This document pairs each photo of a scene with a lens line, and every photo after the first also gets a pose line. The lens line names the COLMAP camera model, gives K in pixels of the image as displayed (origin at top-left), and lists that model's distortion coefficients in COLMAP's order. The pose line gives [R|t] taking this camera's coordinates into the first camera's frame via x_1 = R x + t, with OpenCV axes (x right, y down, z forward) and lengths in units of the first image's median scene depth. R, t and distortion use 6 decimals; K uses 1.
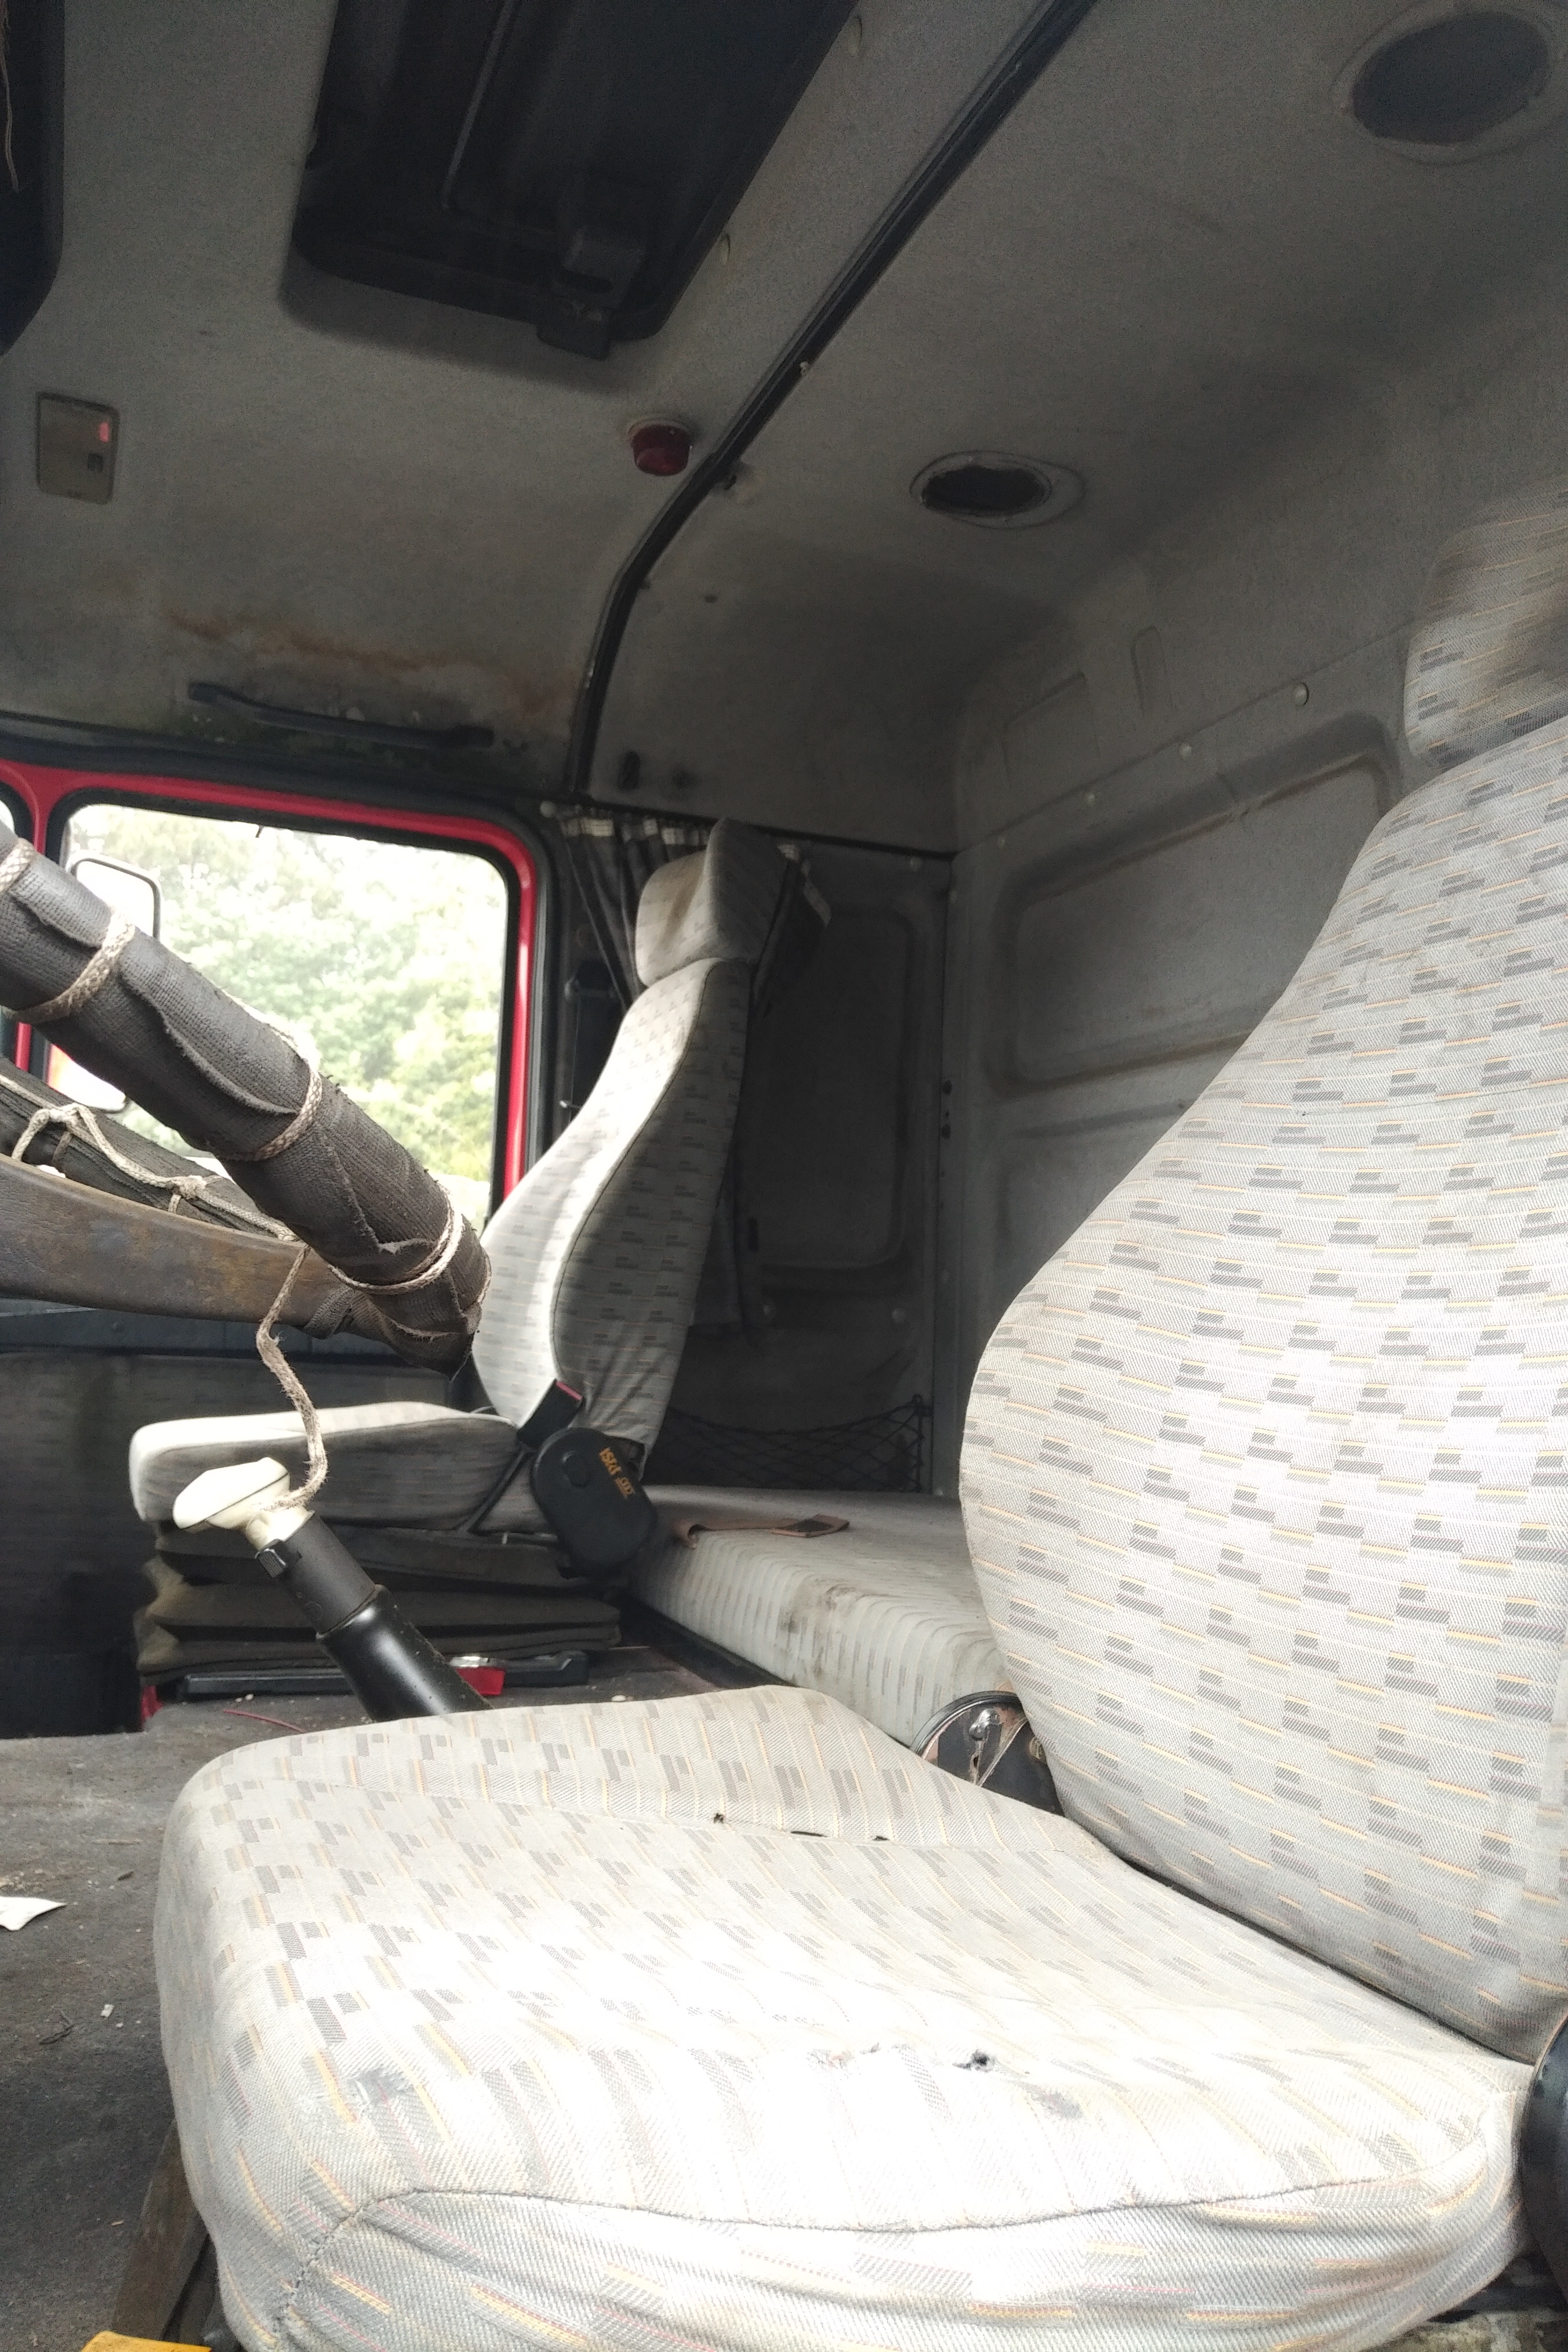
lens RADIAL K [[1725.7, 0, 784.0], [0, 1725.7, 1176.0], [0, 0, 1]] dist [0.051197, -0.103437]
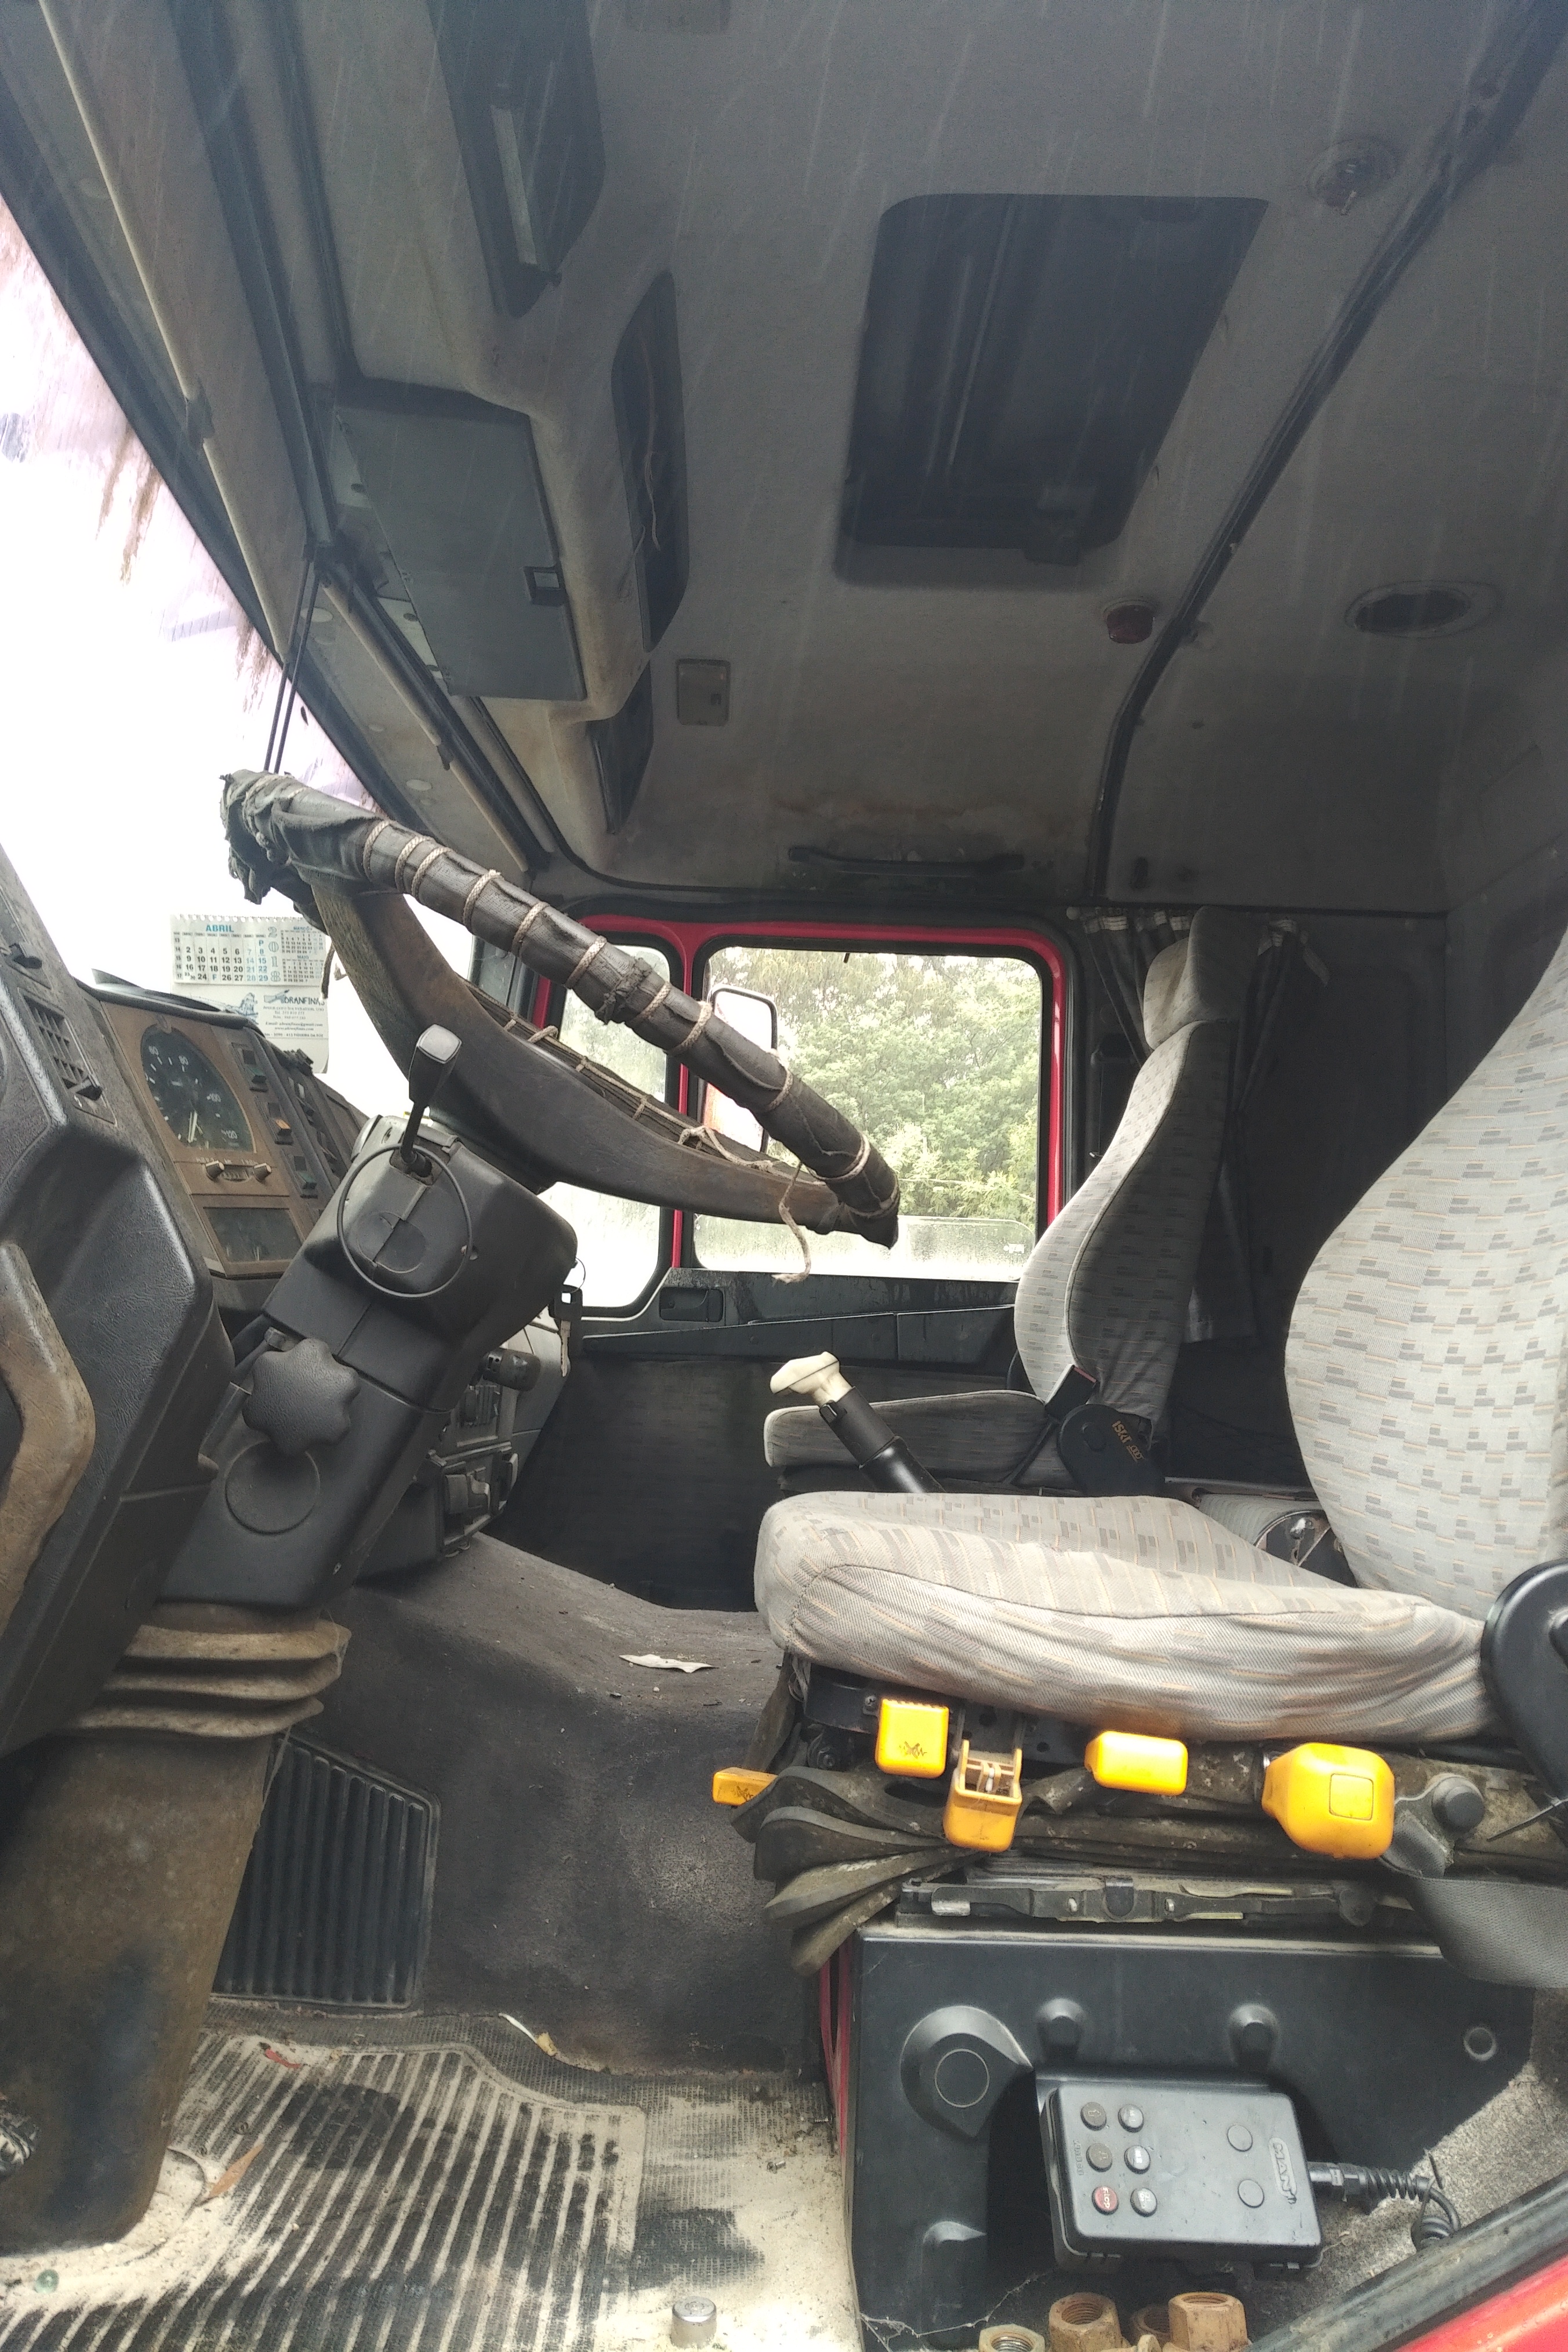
lens RADIAL K [[1725.7, 0, 784.0], [0, 1725.7, 1176.0], [0, 0, 1]] dist [0.051197, -0.103437]
pose [[0.936014, -0.052395, -0.348042, 0.112607], [0.033648, 0.997649, -0.059697, 0.047183], [0.350352, 0.044166, 0.935576, -0.248836]]
